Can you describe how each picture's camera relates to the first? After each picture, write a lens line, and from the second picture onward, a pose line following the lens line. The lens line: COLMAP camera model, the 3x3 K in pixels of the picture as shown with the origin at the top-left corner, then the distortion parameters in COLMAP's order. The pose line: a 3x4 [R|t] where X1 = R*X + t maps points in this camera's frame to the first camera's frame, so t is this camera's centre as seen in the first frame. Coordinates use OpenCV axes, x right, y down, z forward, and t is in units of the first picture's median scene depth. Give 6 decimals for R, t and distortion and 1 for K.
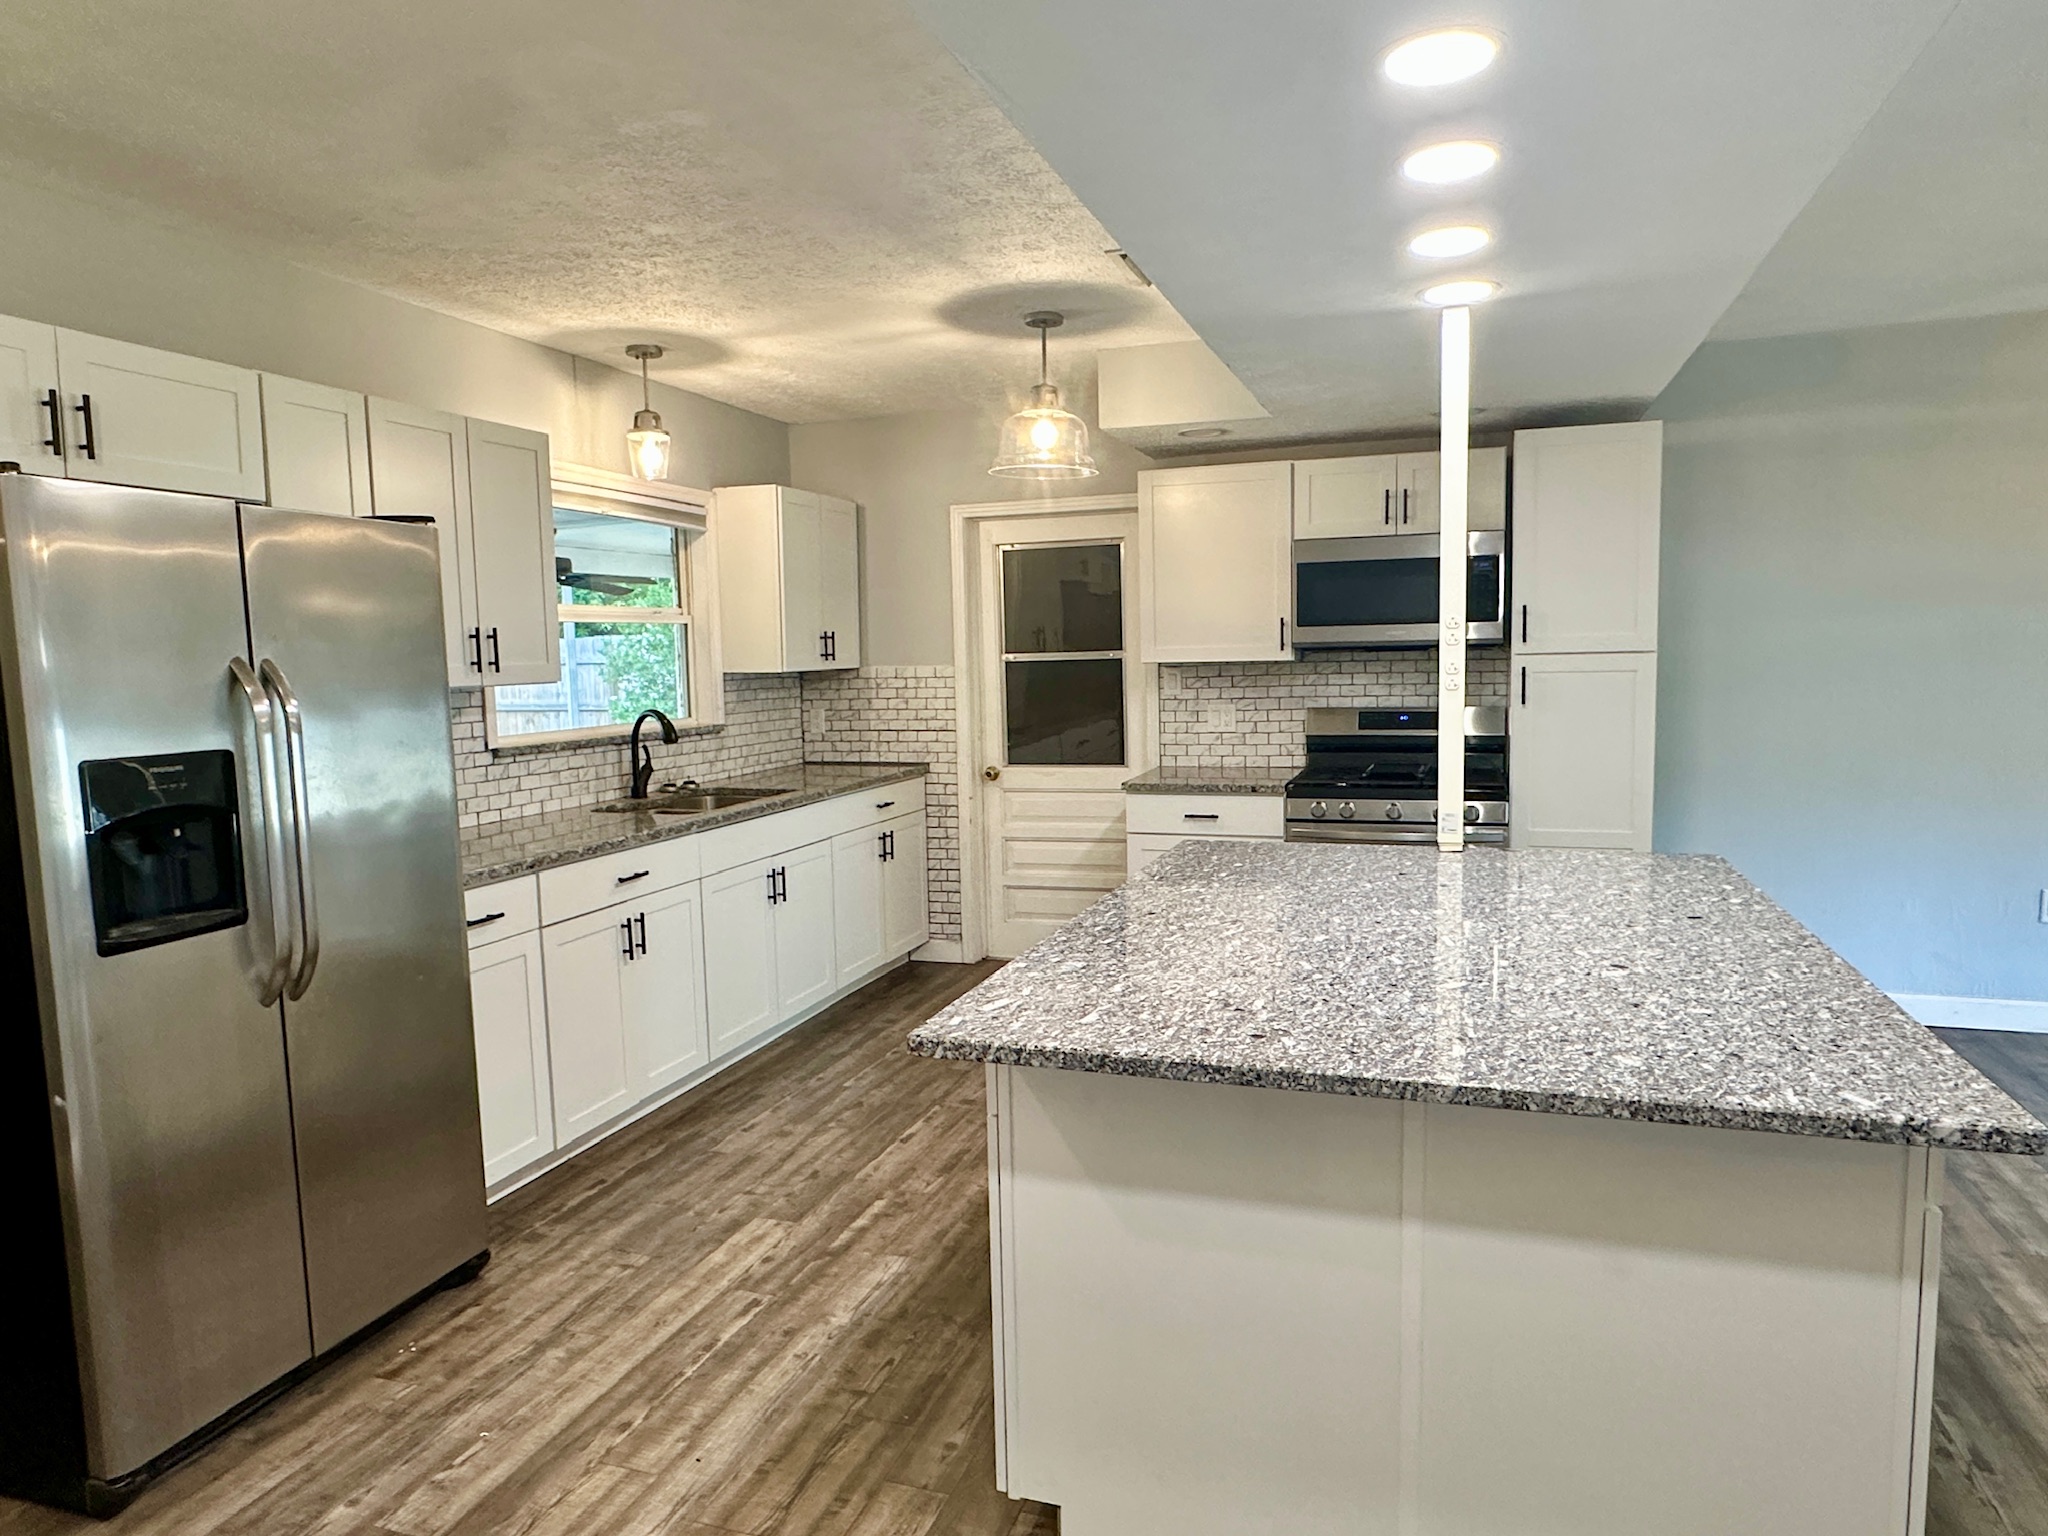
lens RADIAL K [[1268.3, 0, 1024.4], [0, 1268.3, 781.2], [0, 0, 1]] dist [0.006322, -0.000929]
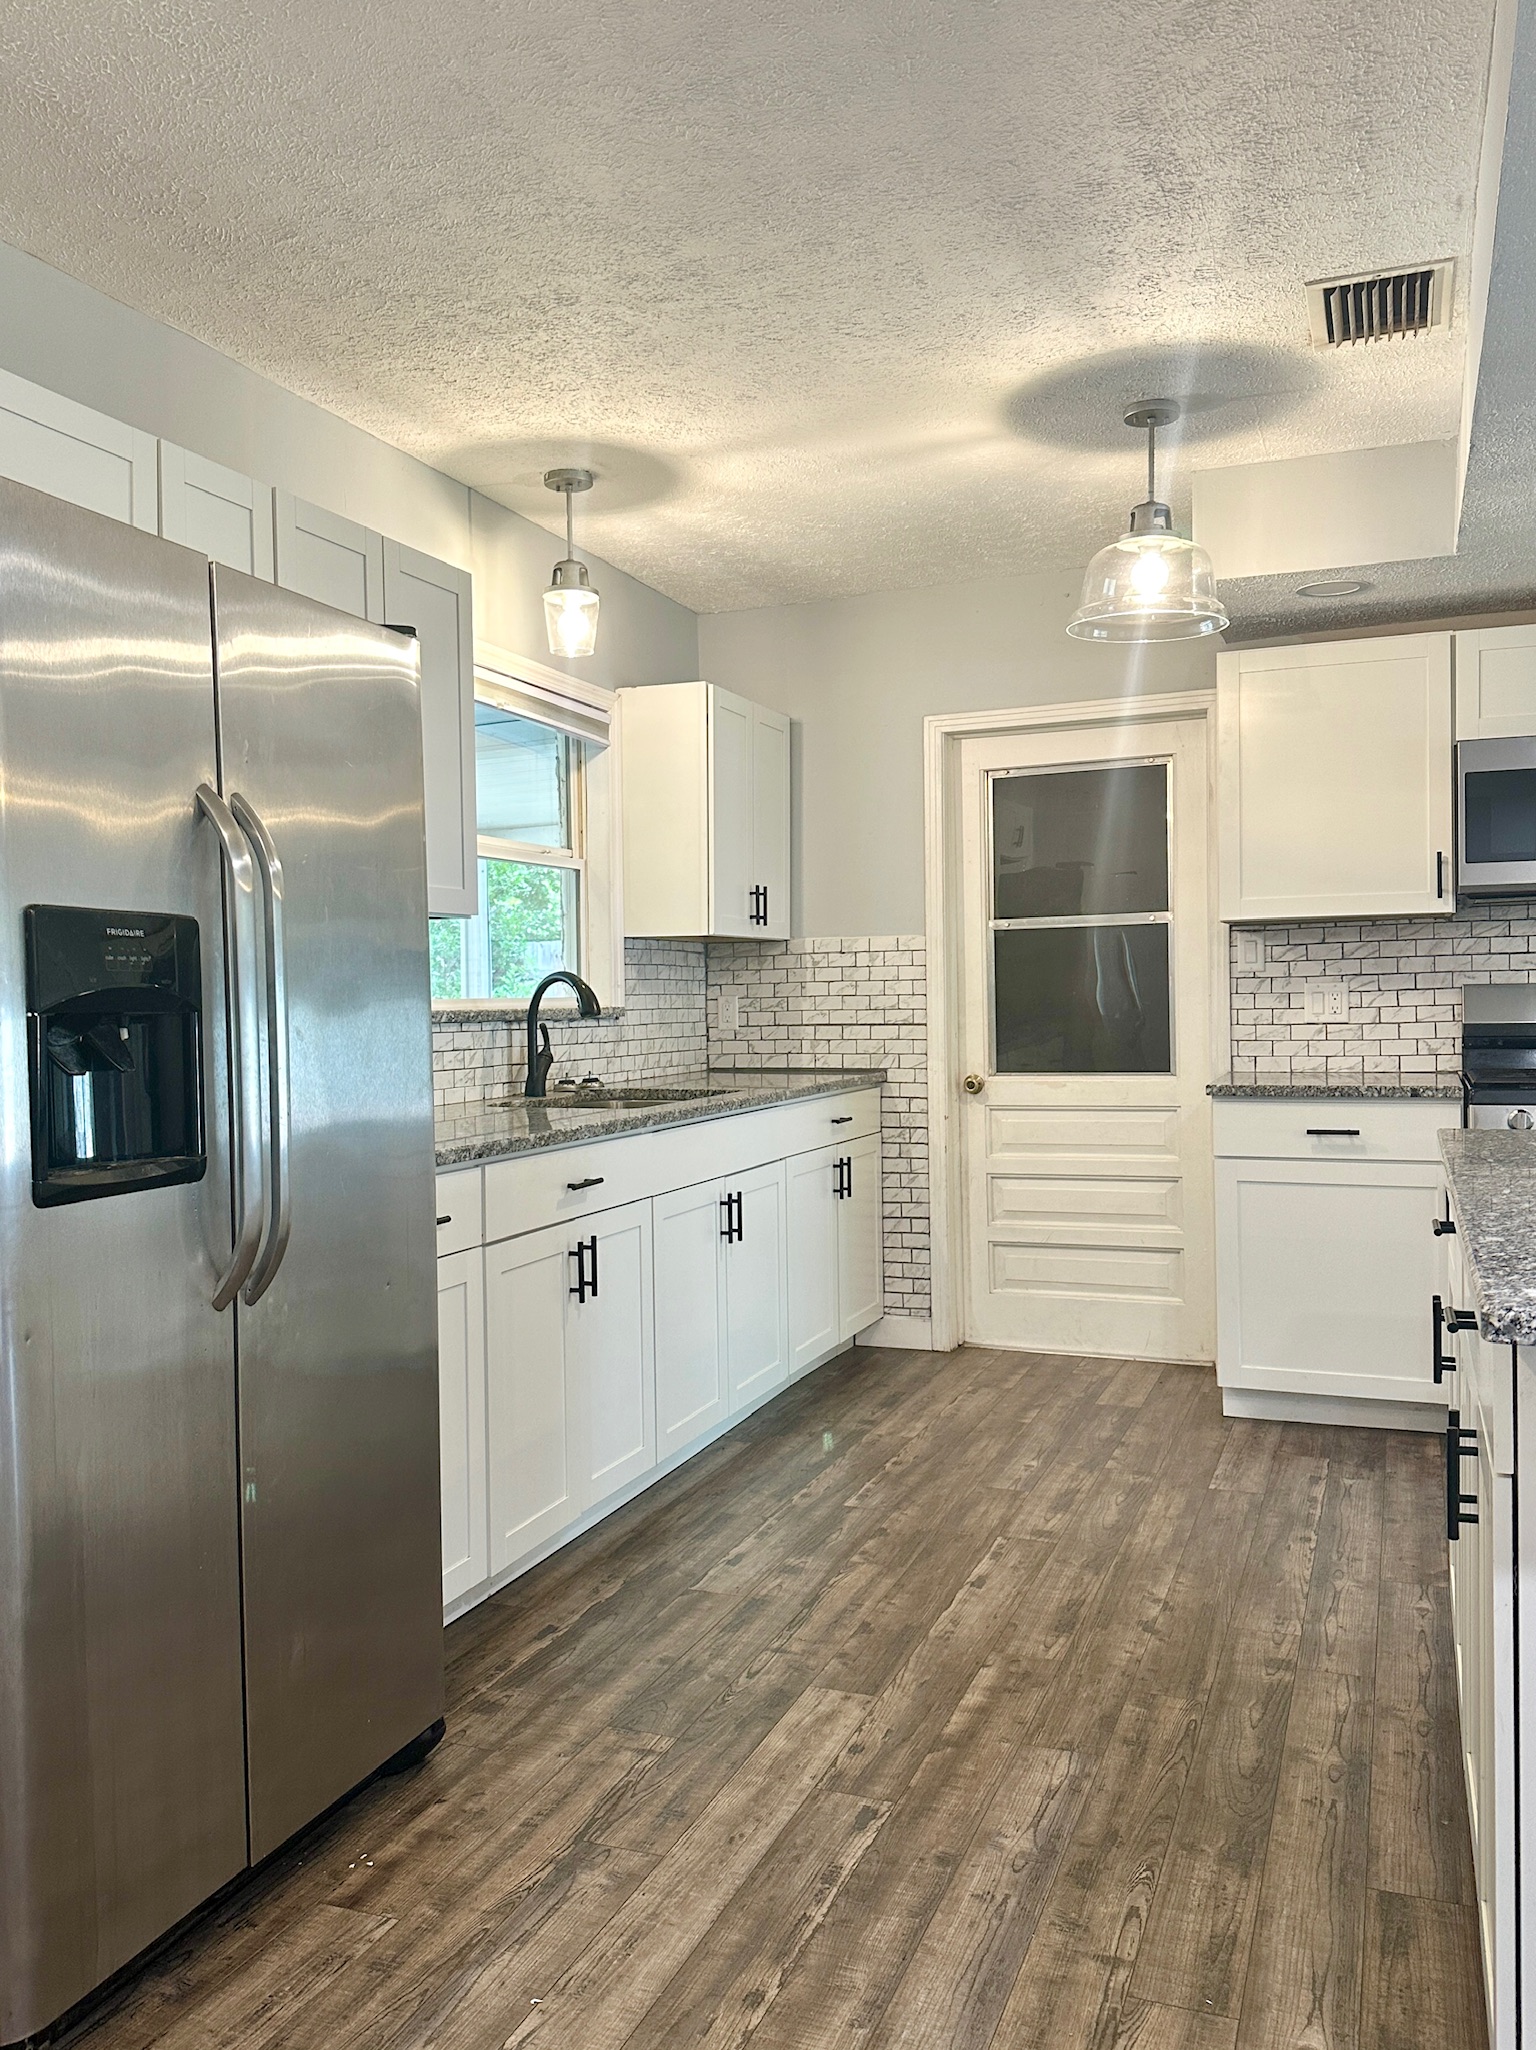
lens RADIAL K [[1639.0, 0, 717.8], [0, 1639.0, 1038.5], [0, 0, 1]] dist [0.159432, -0.260772]
pose [[0.998338, 0.007717, -0.057104, -0.164075], [-0.012015, 0.997088, -0.075301, 0.055864], [0.056357, 0.075862, 0.995524, 0.078441]]
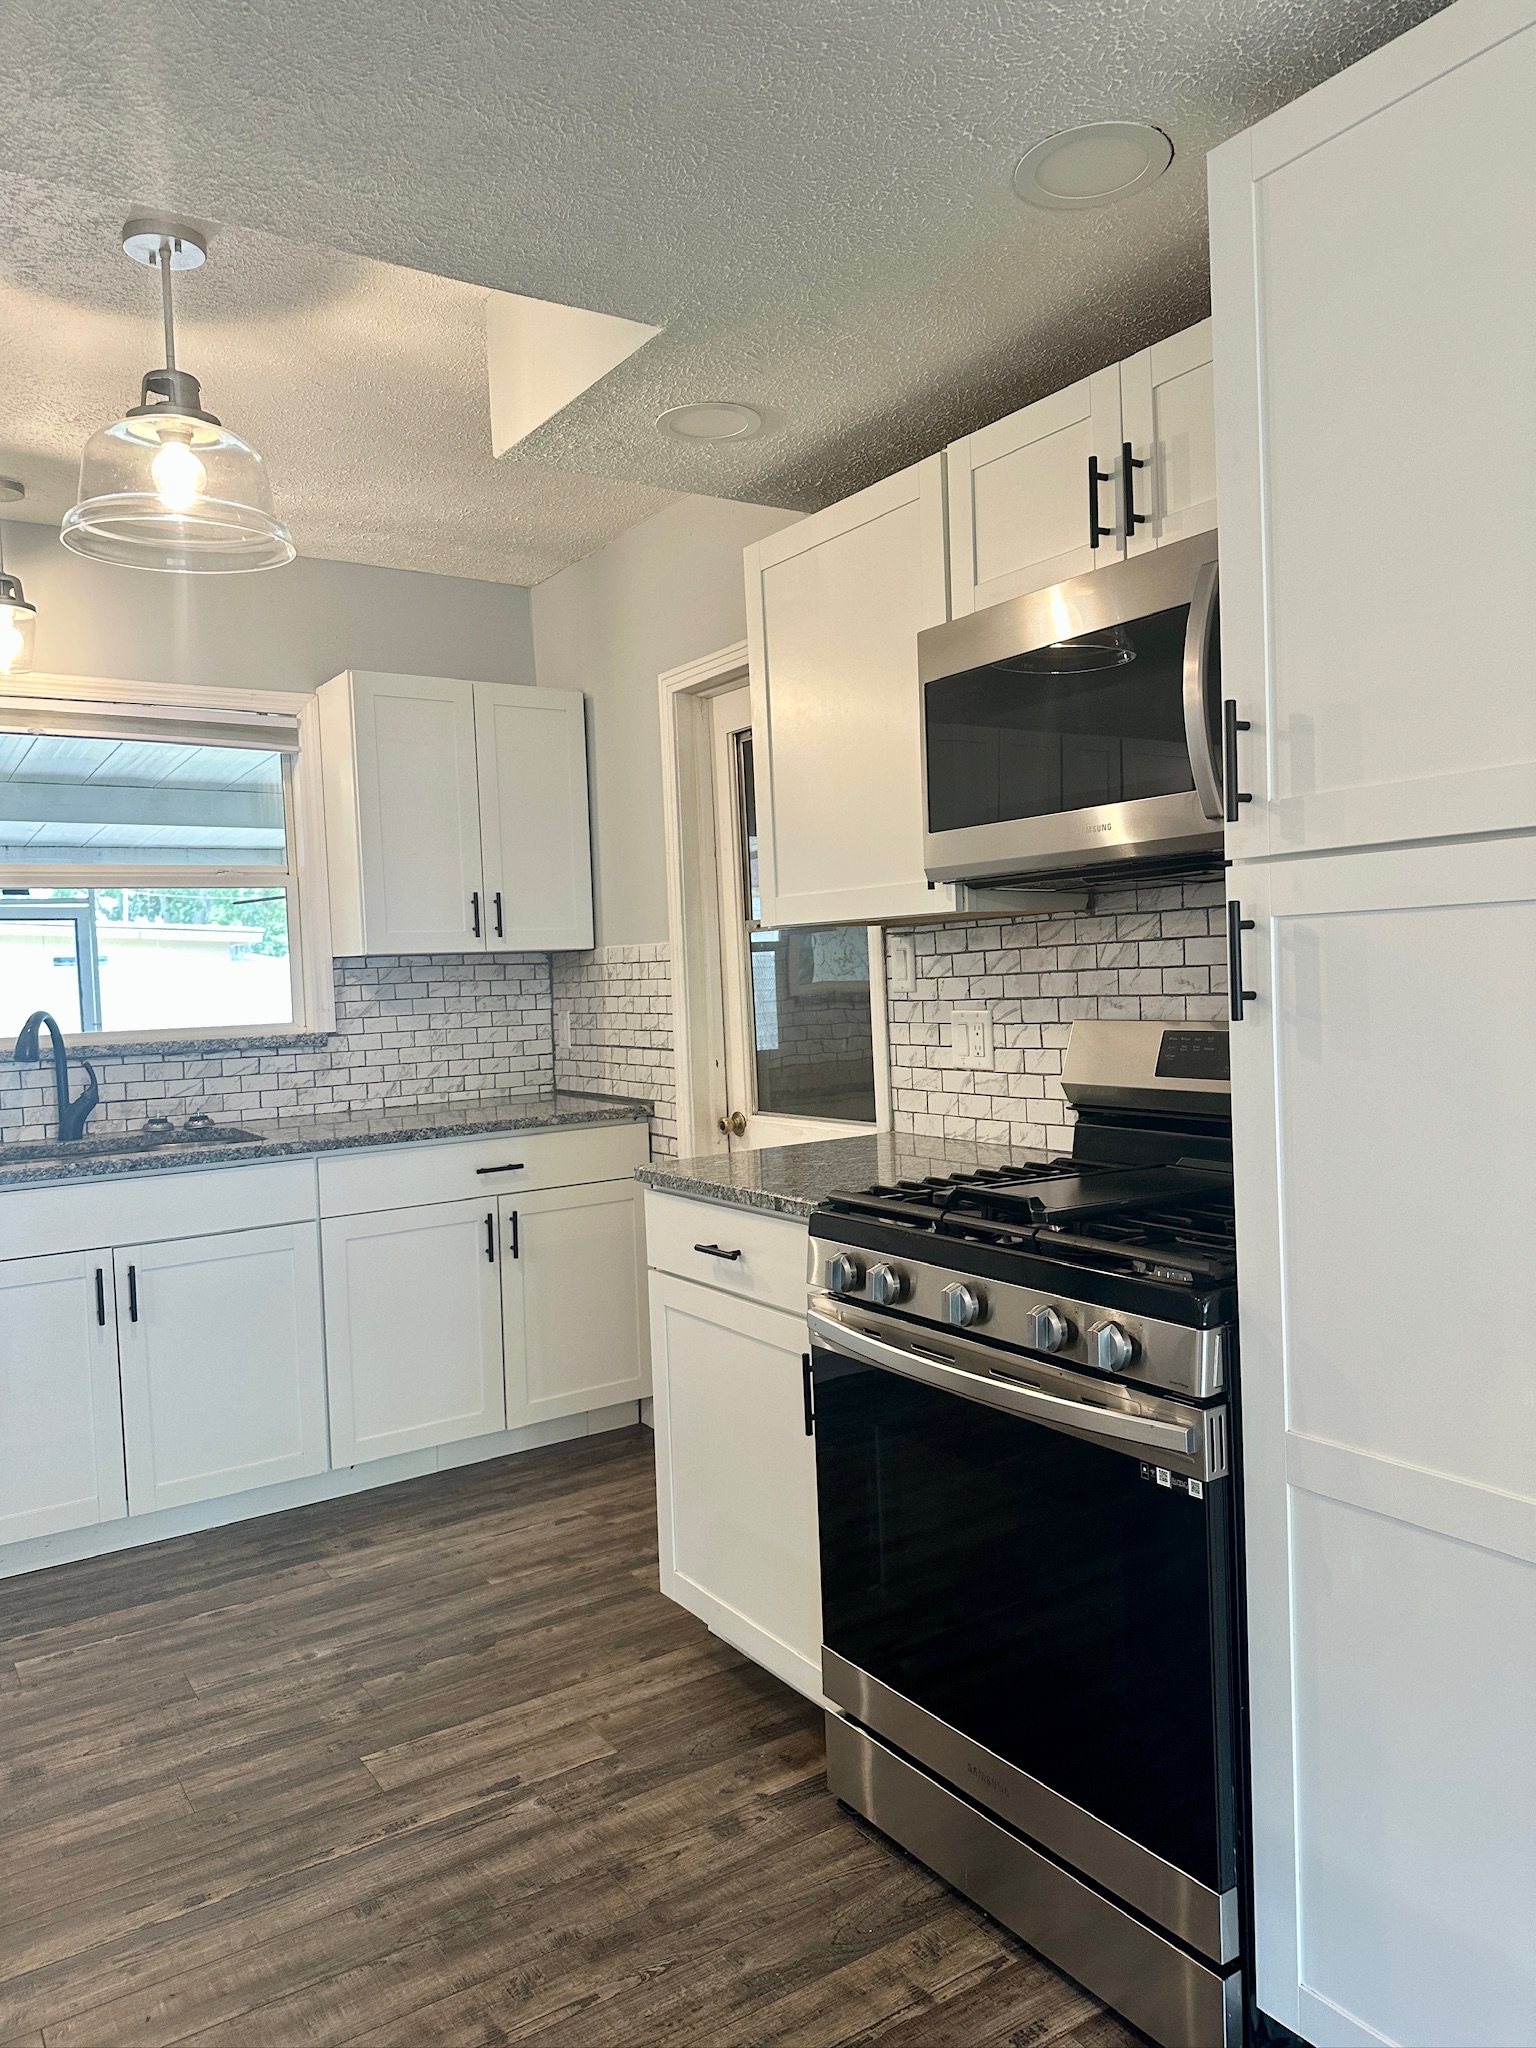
lens RADIAL K [[1421.7, 0, 768.0], [0, 1421.7, 1024.0], [0, 0, 1]] dist [0.112916, -0.151315]
pose [[0.794951, 0.014562, -0.606499, 0.533790], [-0.040839, 0.998729, -0.029549, -0.046785], [0.605297, 0.048259, 0.794535, 0.675633]]
